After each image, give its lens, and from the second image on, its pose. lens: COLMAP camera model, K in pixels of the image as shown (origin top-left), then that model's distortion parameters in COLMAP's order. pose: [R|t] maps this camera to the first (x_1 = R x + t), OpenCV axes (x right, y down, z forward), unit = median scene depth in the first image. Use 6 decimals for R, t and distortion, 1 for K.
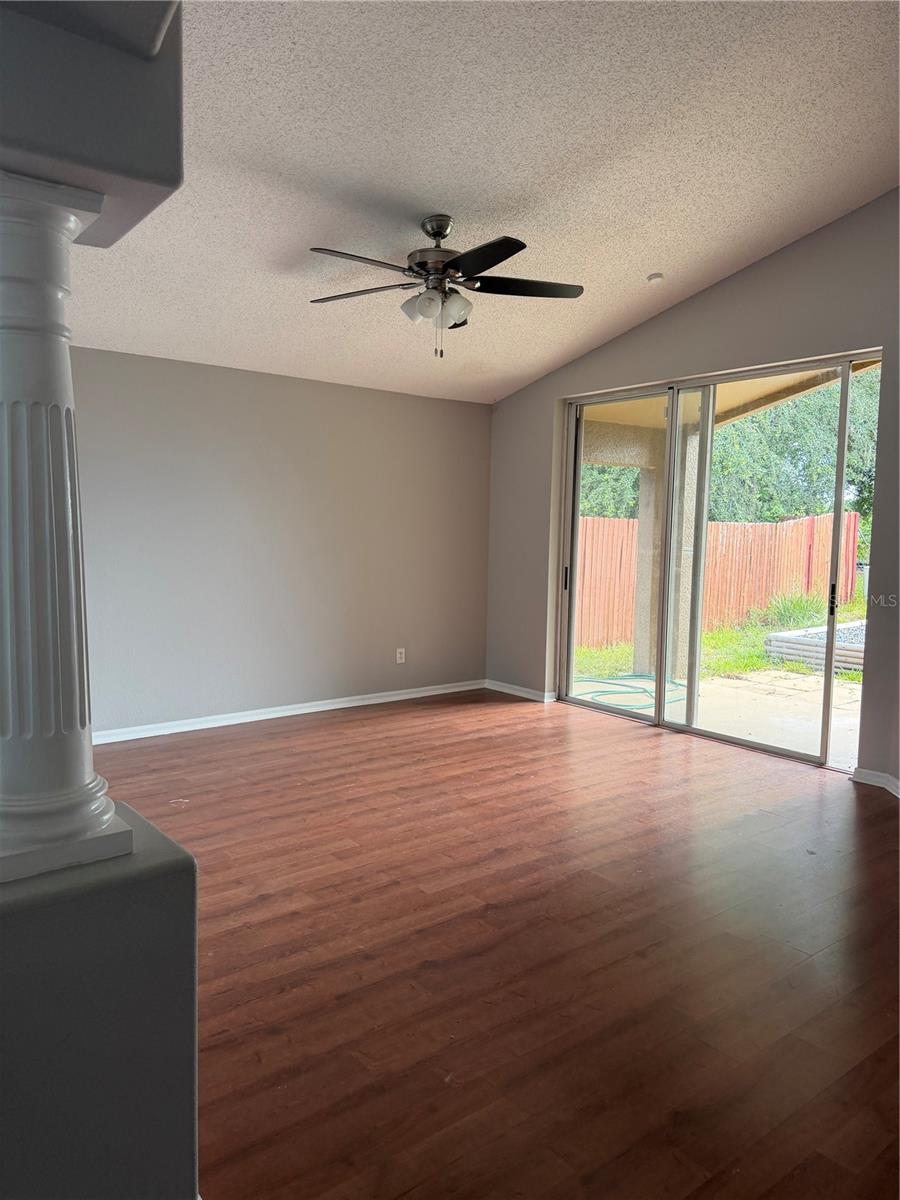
lens RADIAL K [[862.6, 0, 454.7], [0, 862.6, 600.7], [0, 0, 1]] dist [-0.001919, -0.015909]
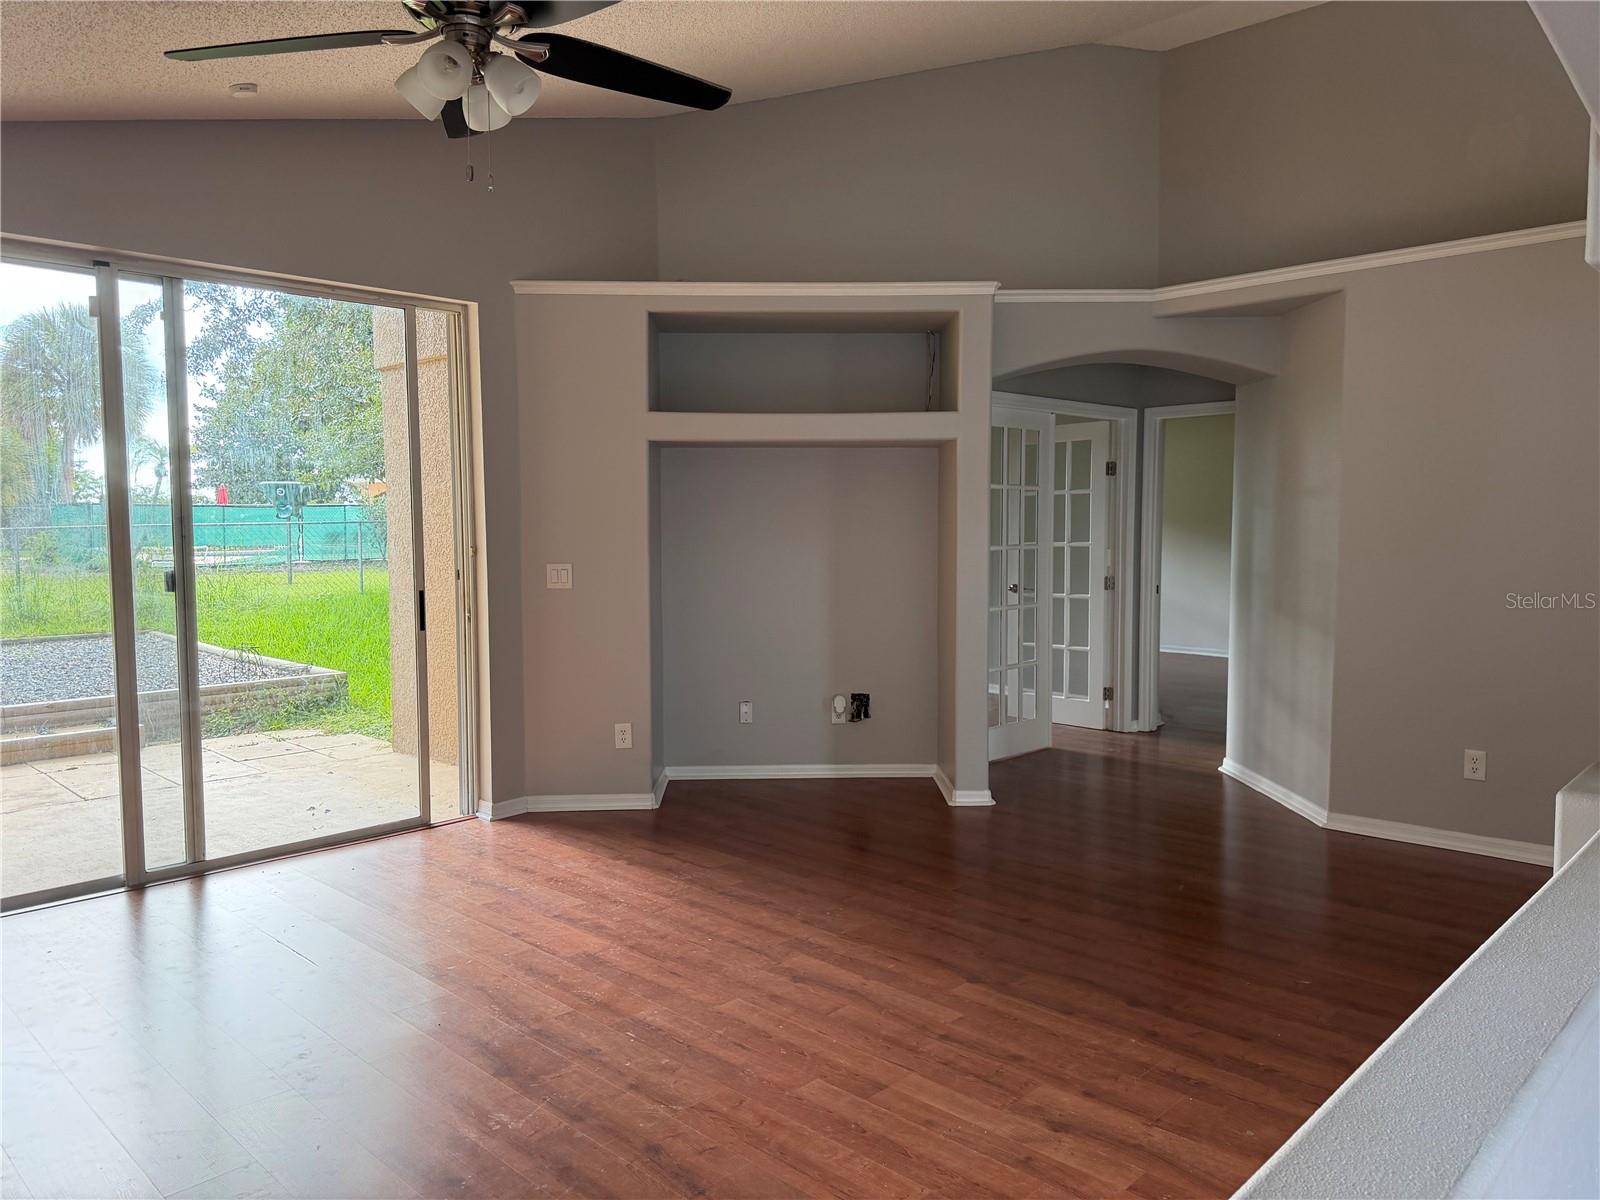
lens RADIAL K [[1150.2, 0, 806.3], [0, 1150.2, 599.8], [0, 0, 1]] dist [-0.001919, -0.015909]
pose [[-0.128513, -0.099987, 0.986654, -0.796815], [0.097578, 0.988802, 0.112914, -0.116409], [-0.986896, 0.110786, -0.117318, 1.009439]]
